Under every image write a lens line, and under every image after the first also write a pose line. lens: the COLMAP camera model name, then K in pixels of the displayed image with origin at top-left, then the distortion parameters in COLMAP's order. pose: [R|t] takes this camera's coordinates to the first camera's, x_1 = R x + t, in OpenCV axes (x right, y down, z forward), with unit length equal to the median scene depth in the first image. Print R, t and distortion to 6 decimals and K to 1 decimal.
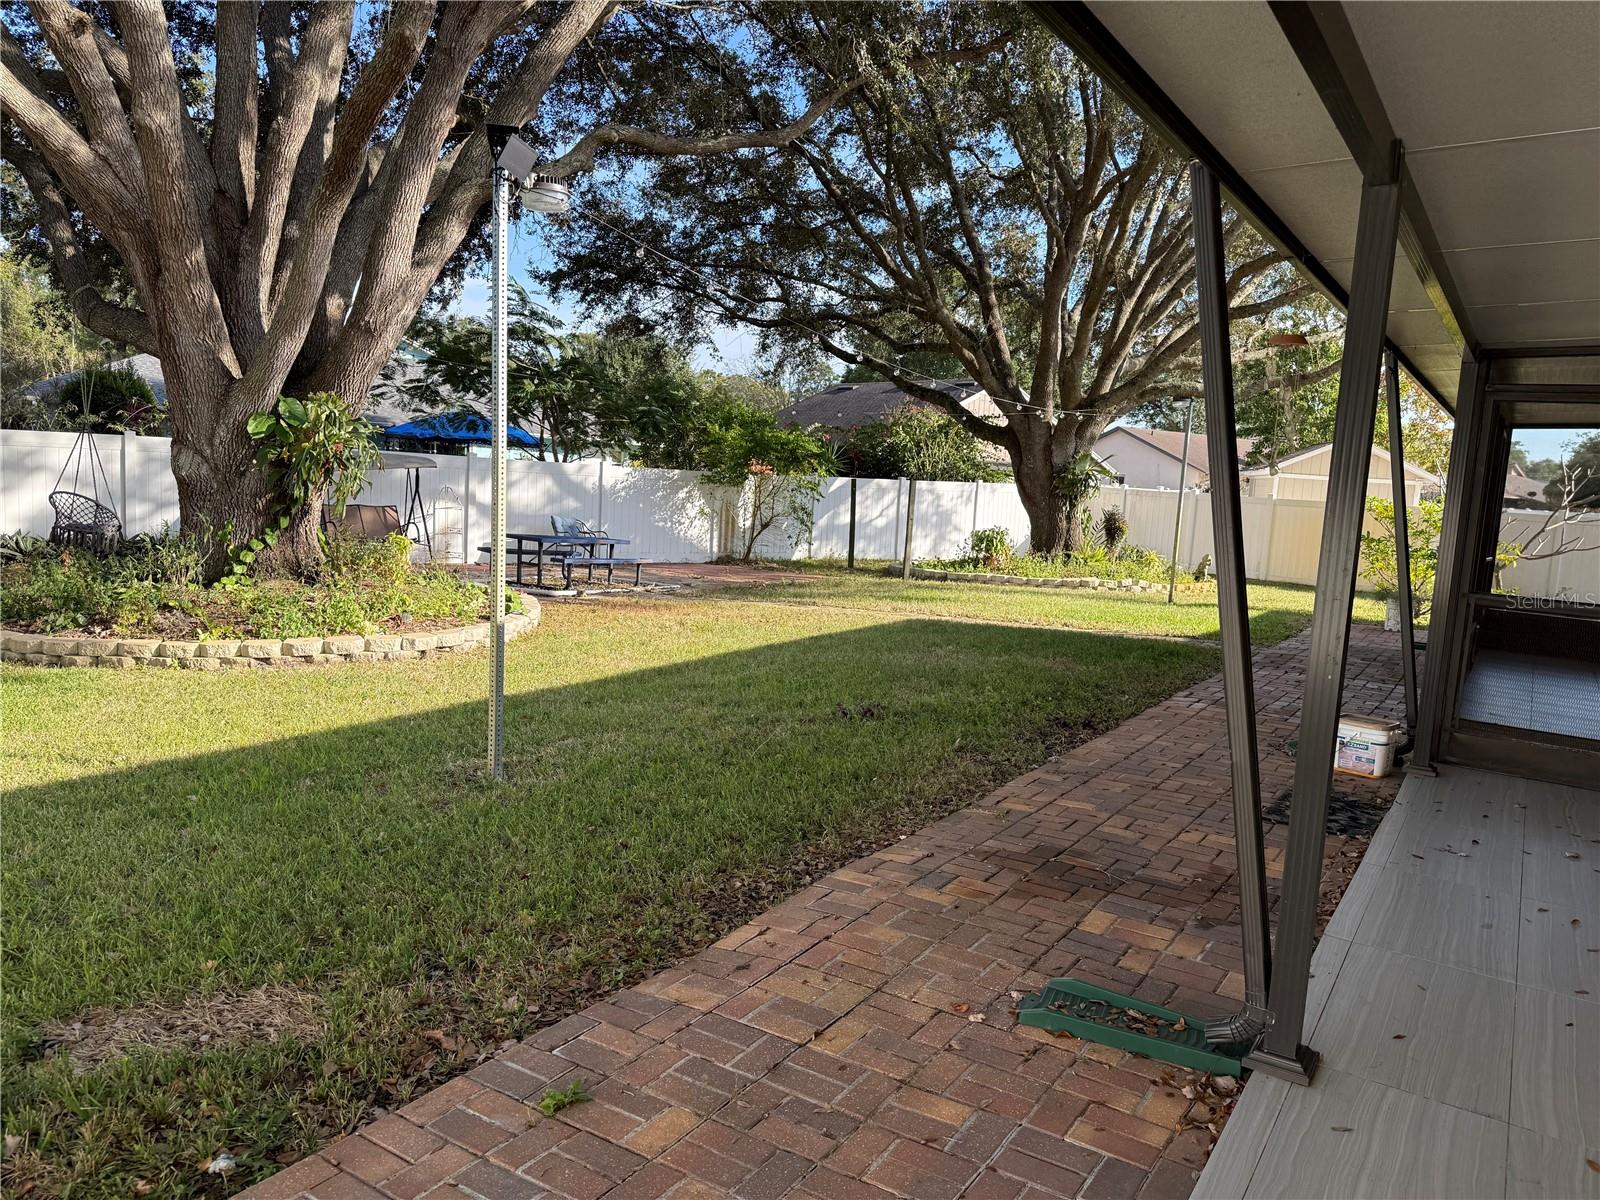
lens RADIAL K [[1109.4, 0, 800.0], [0, 1109.4, 600.0], [0, 0, 1]] dist [0.161379, -0.222241]
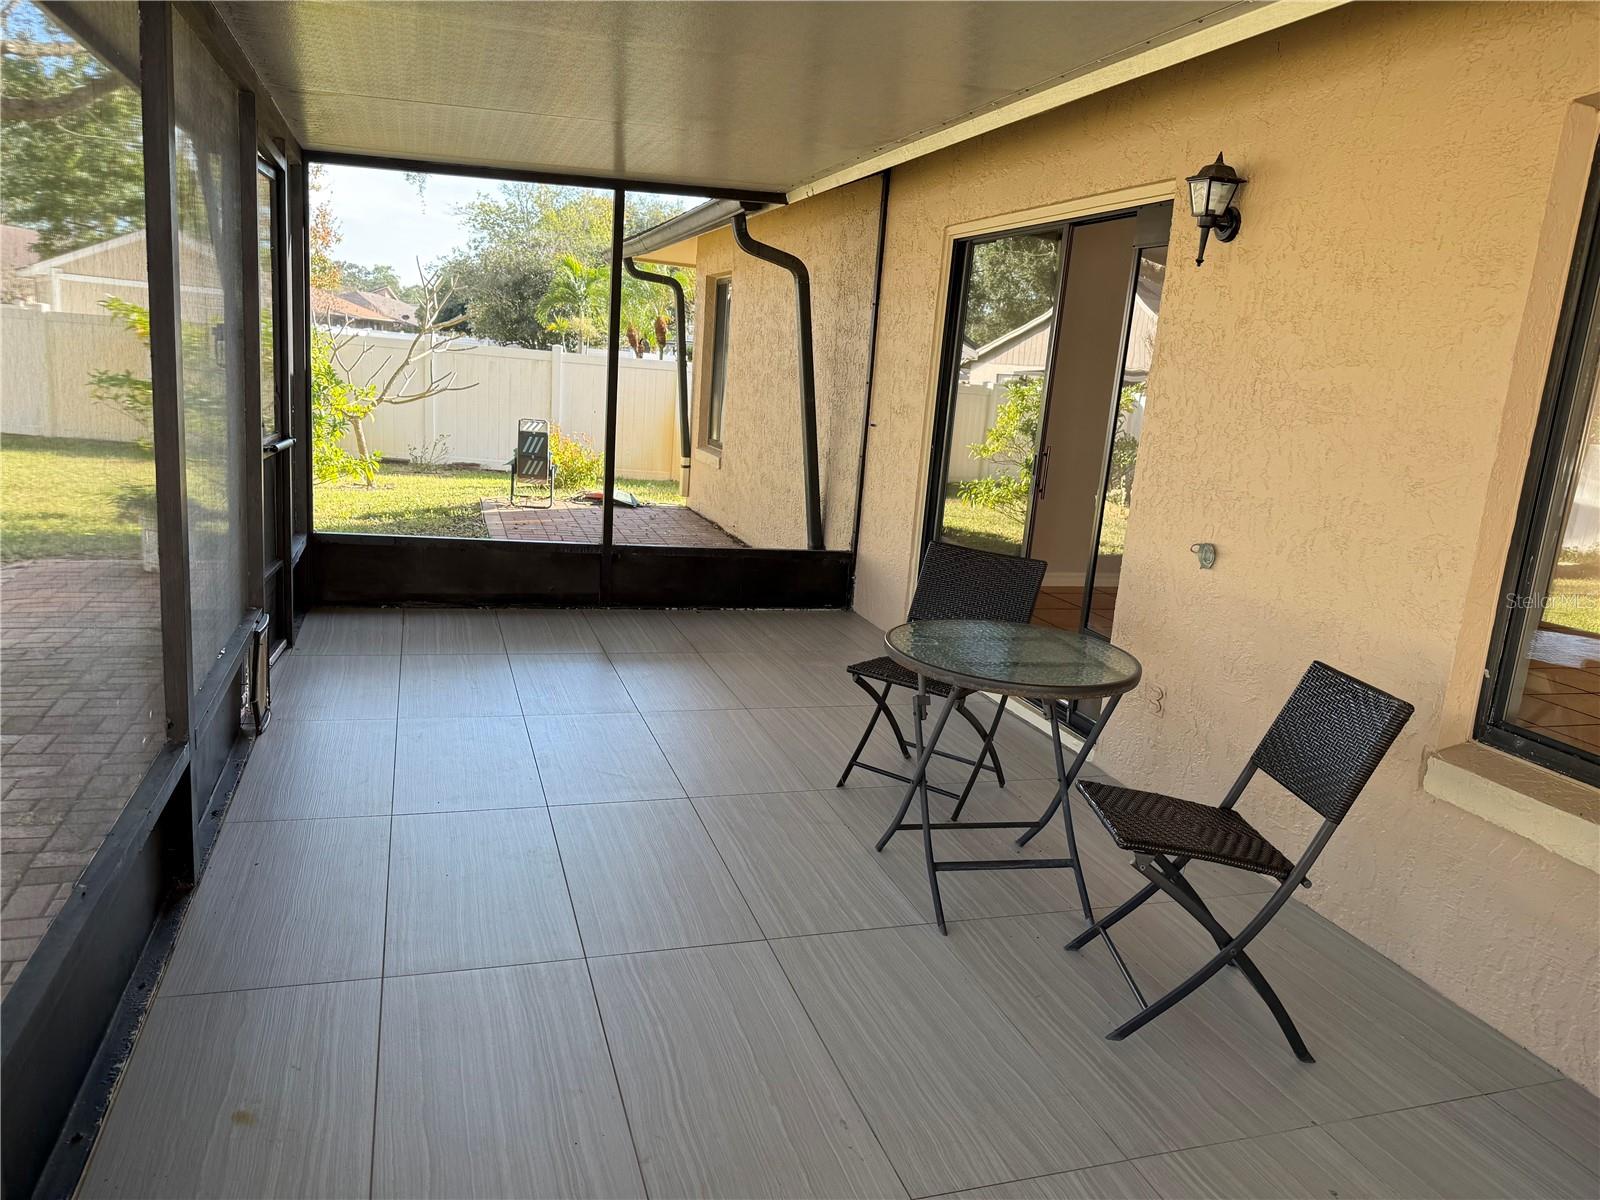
lens RADIAL K [[1109.4, 0, 800.0], [0, 1109.4, 600.0], [0, 0, 1]] dist [0.161379, -0.222241]
pose [[0.627839, -0.167162, 0.760181, 0.088876], [0.048198, 0.983141, 0.176384, -0.010513], [-0.776849, -0.074102, 0.625311, 0.129341]]
